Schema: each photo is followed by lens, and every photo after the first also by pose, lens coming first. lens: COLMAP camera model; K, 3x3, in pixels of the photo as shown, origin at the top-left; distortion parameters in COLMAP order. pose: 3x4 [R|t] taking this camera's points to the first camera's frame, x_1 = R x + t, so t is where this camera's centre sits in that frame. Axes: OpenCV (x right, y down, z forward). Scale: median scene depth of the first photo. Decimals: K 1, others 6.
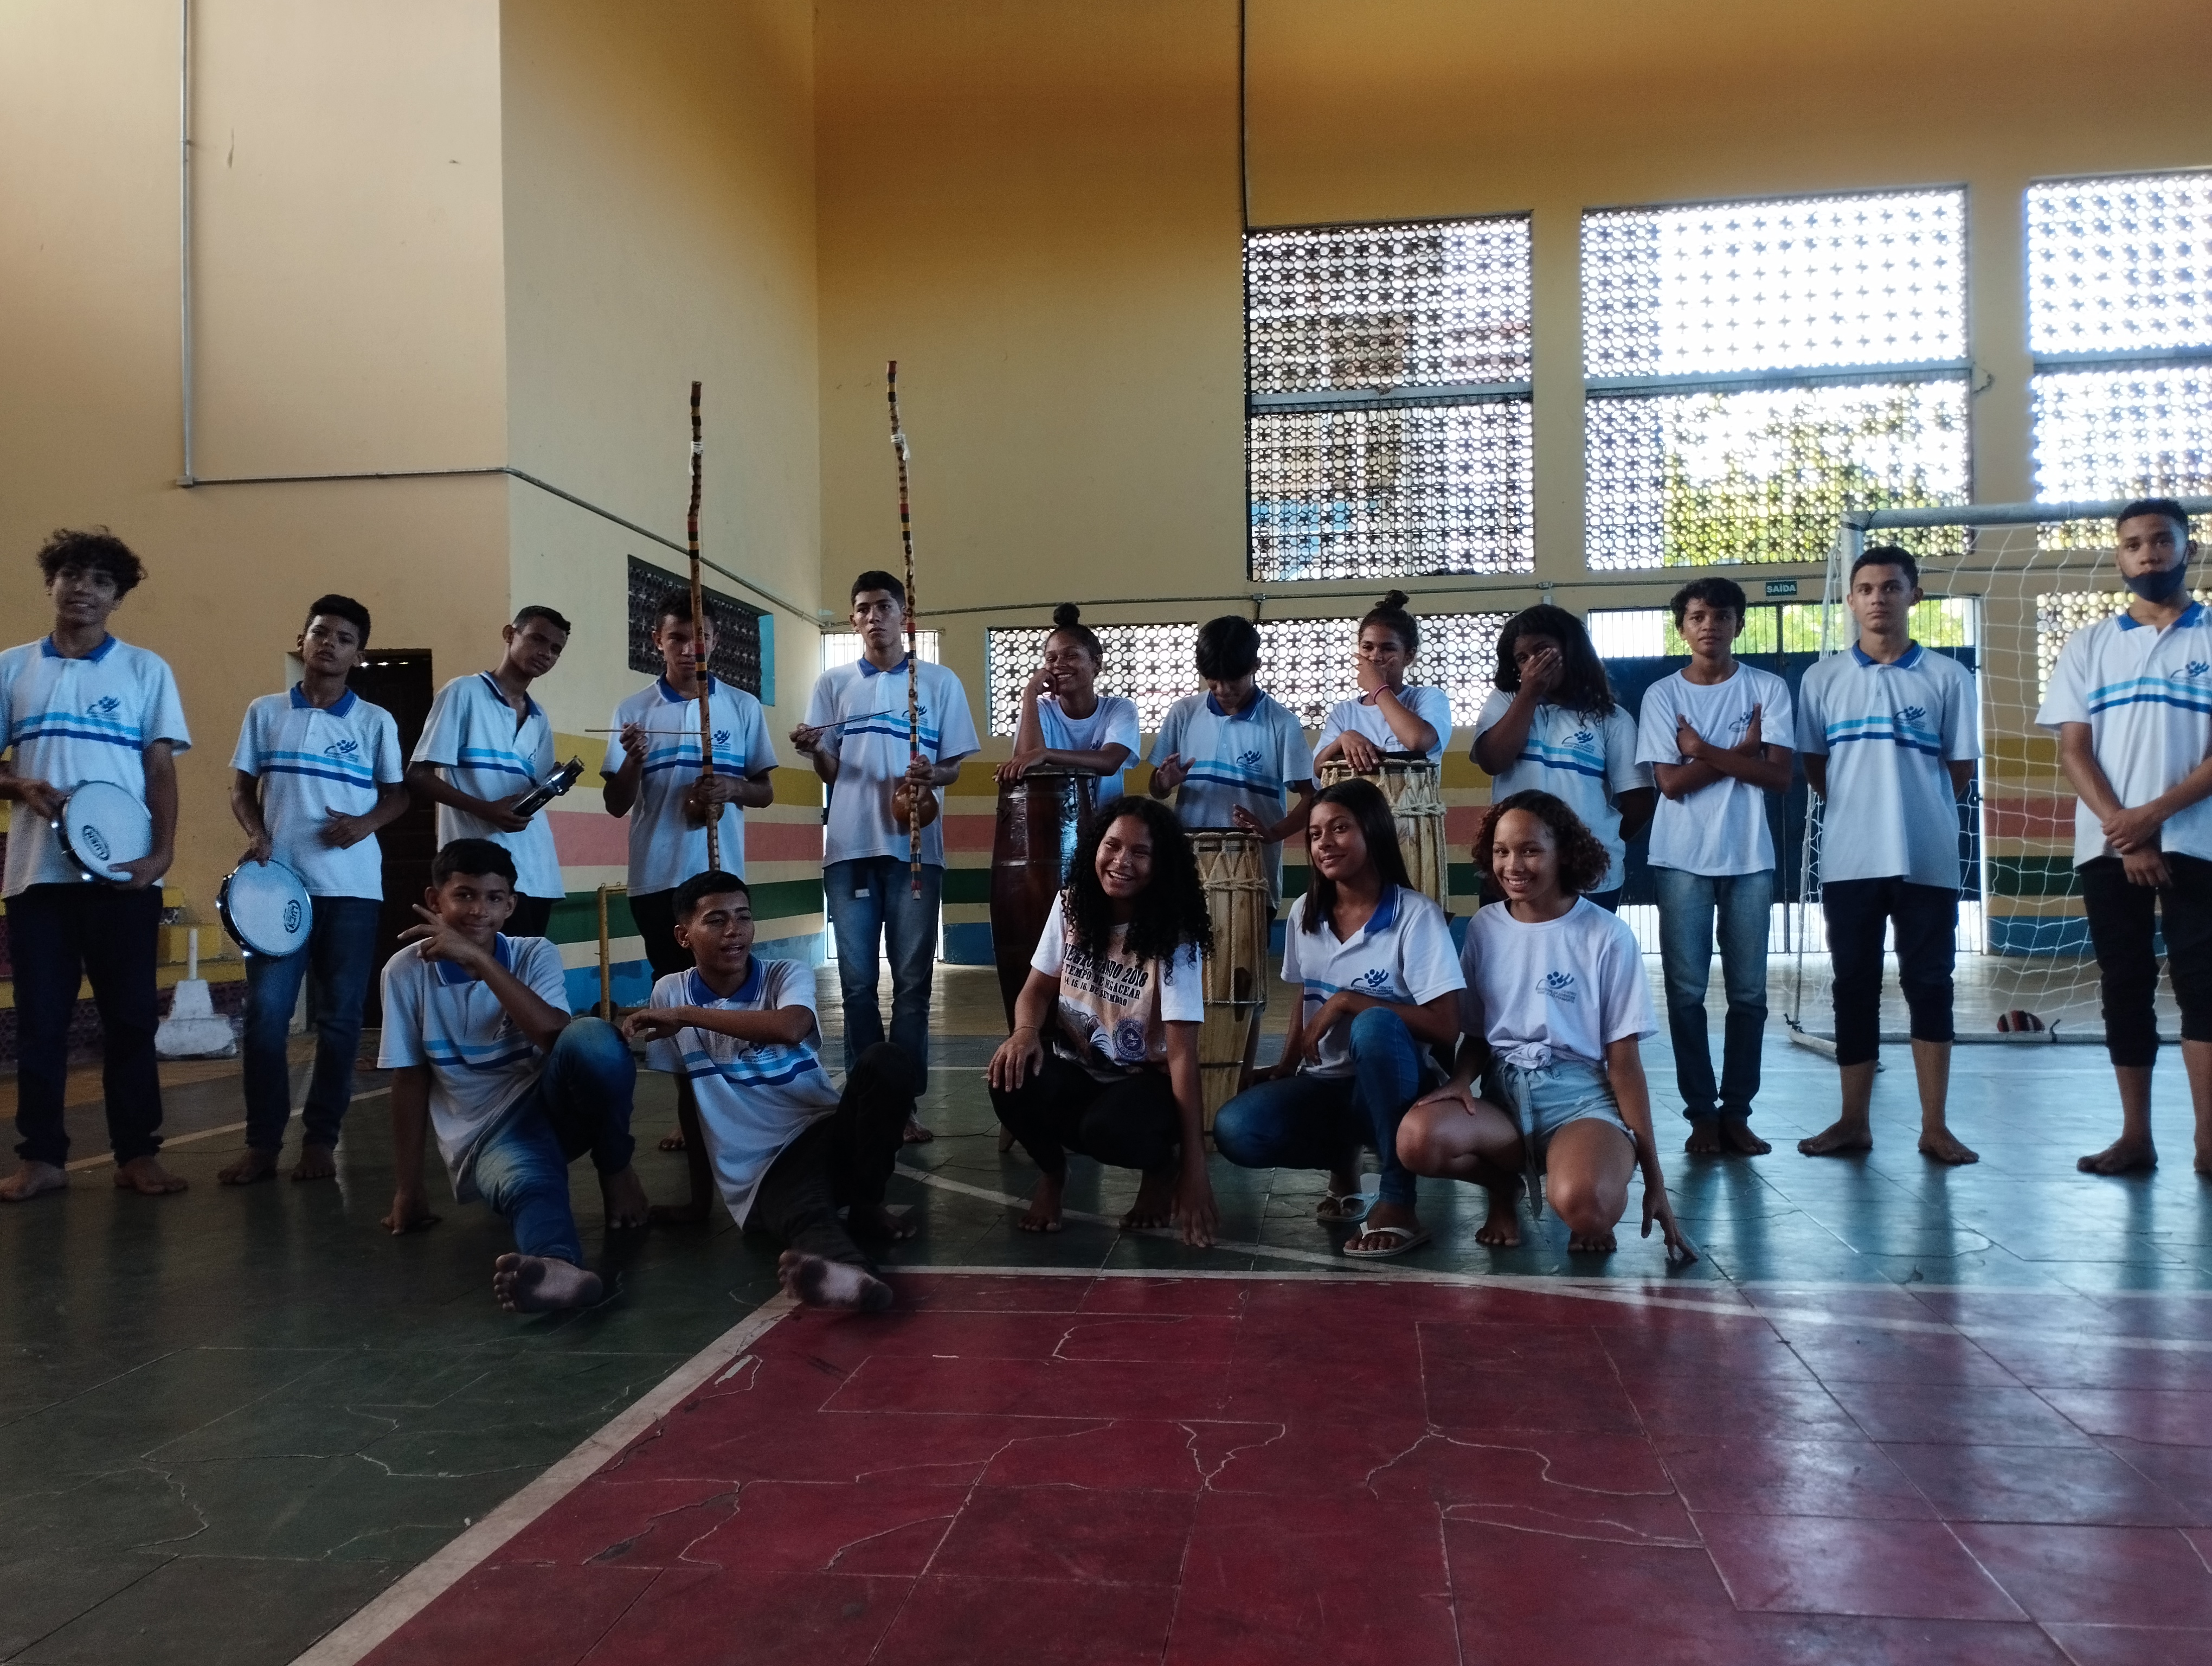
lens RADIAL K [[1778.8, 0, 1106.0], [0, 1778.8, 833.0], [0, 0, 1]] dist [0.042945, 0.001807]
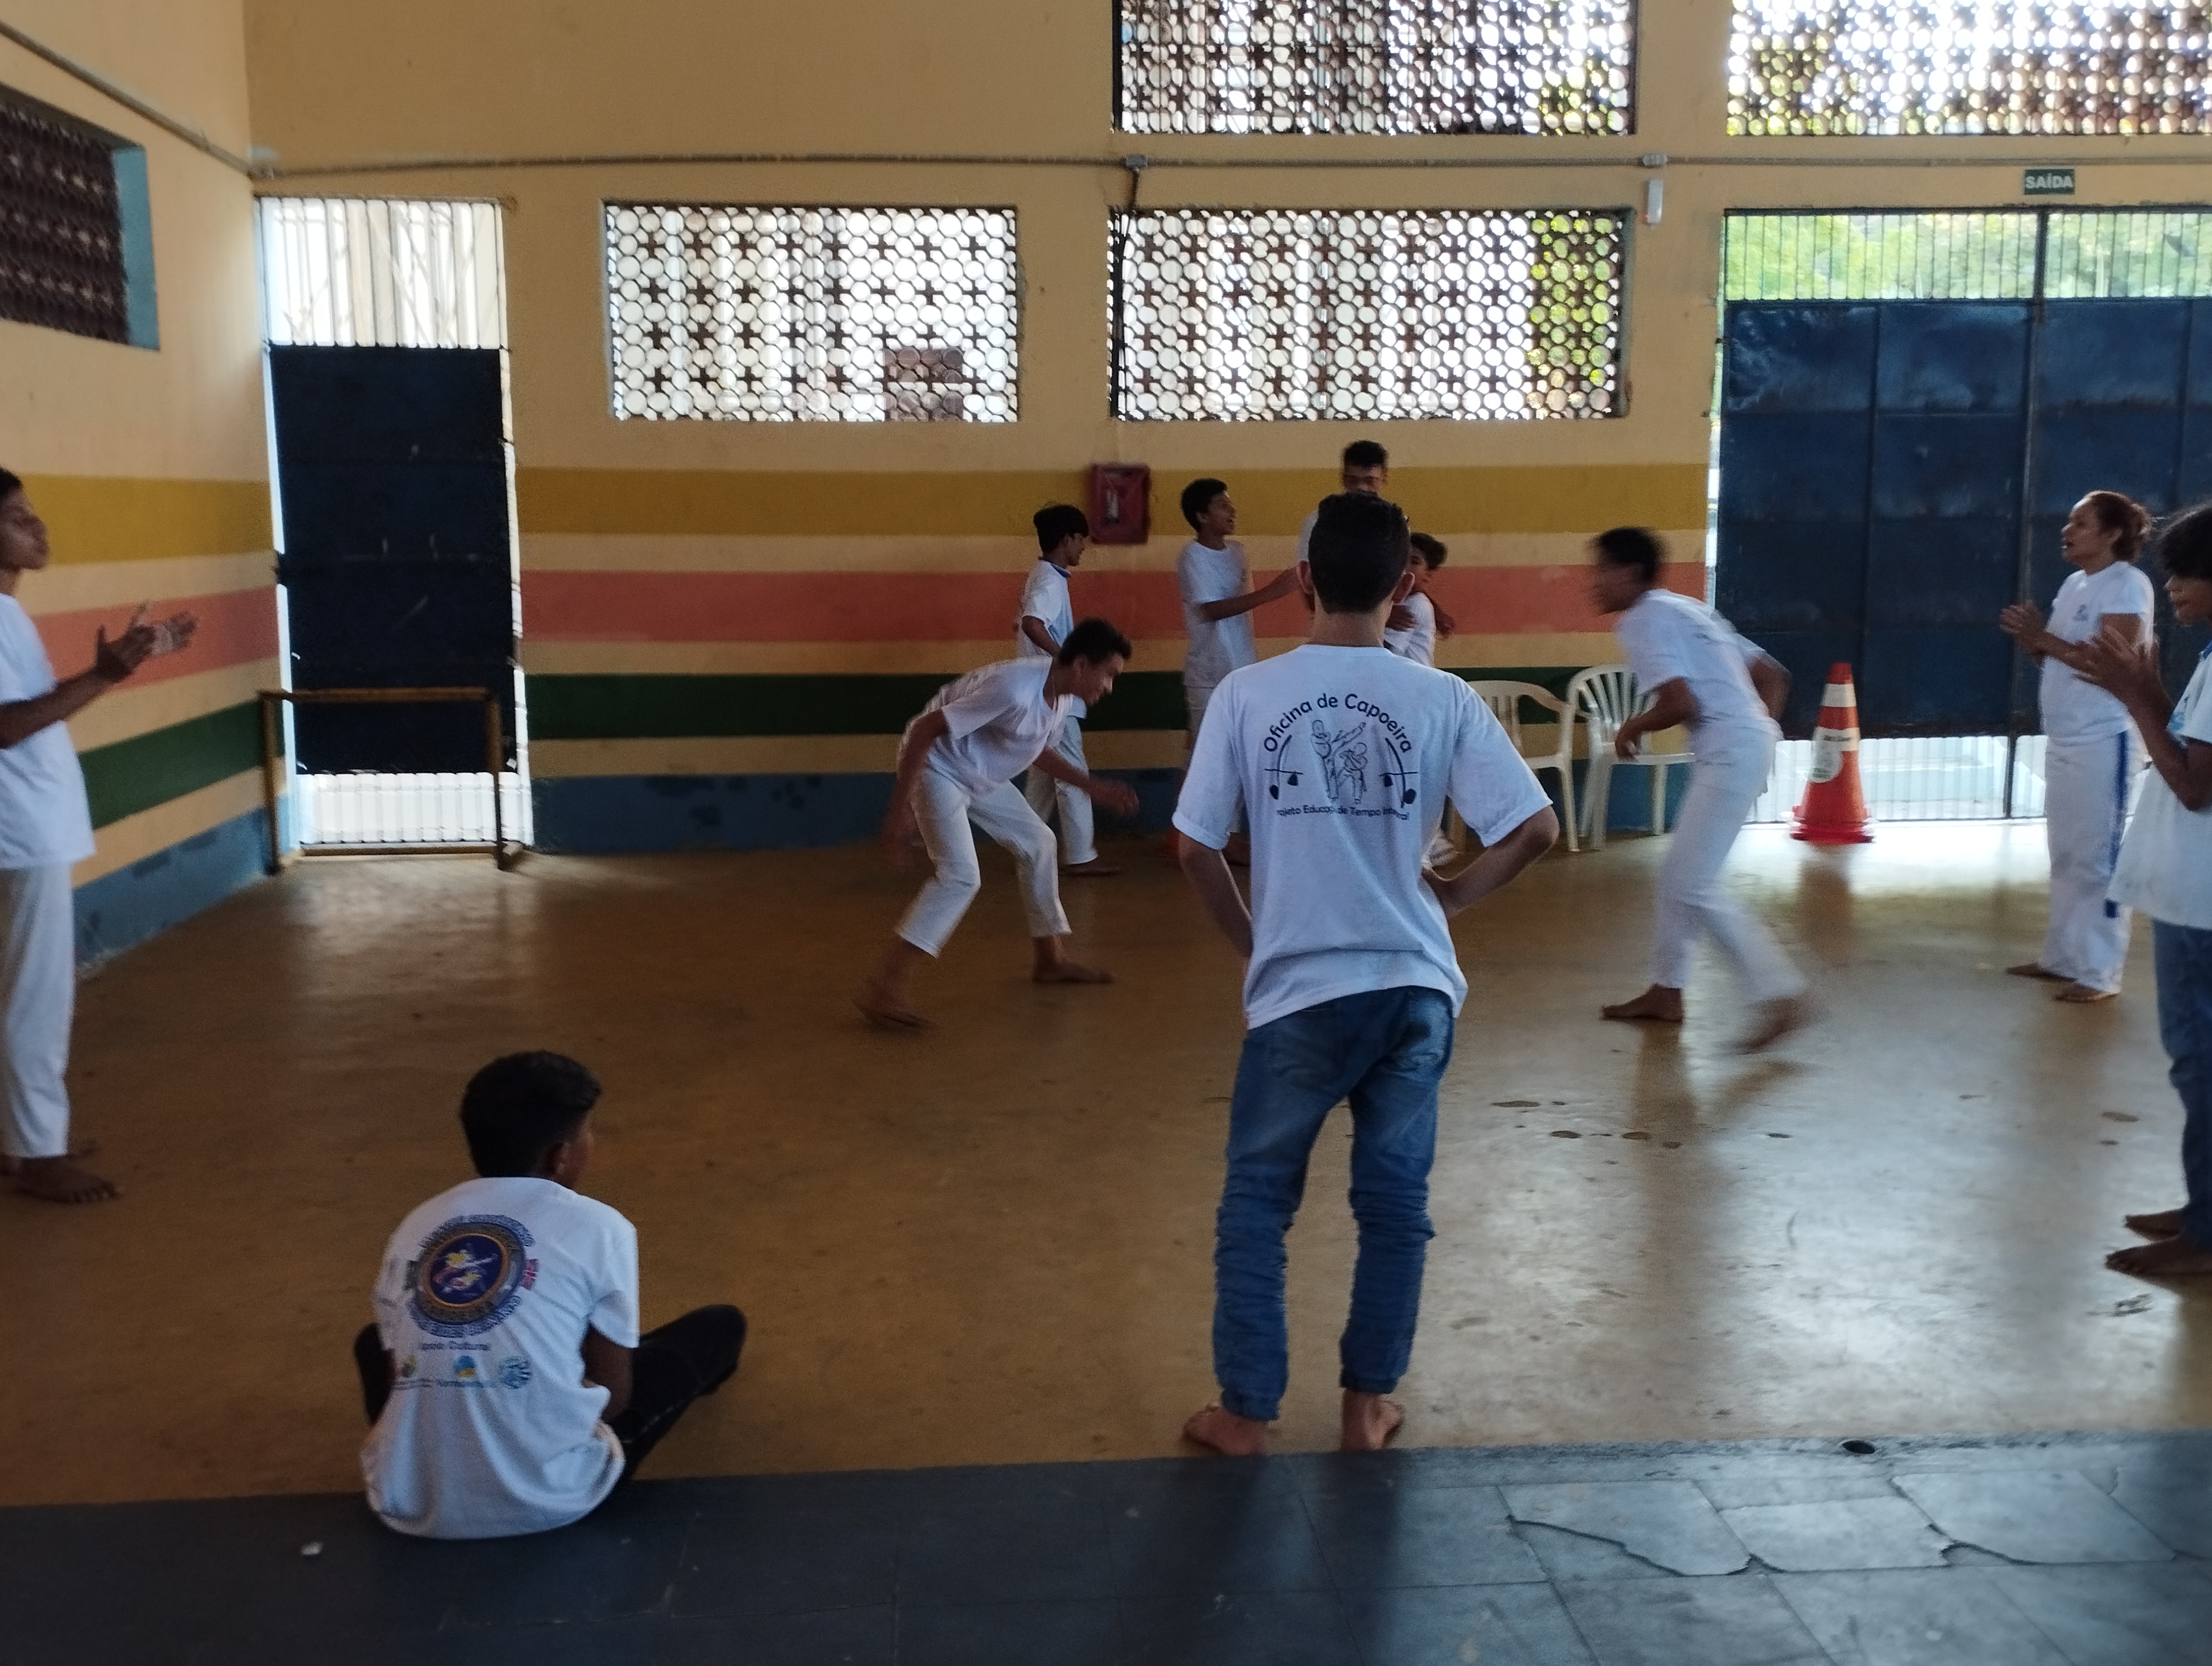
lens RADIAL K [[2244.6, 0, 1106.0], [0, 2244.6, 833.0], [0, 0, 1]] dist [0.058538, -0.019317]
pose [[0.981900, -0.014040, 0.188880, -0.050874], [-0.014513, 0.988740, 0.148941, -0.035532], [-0.188845, -0.148986, 0.970639, 0.324463]]
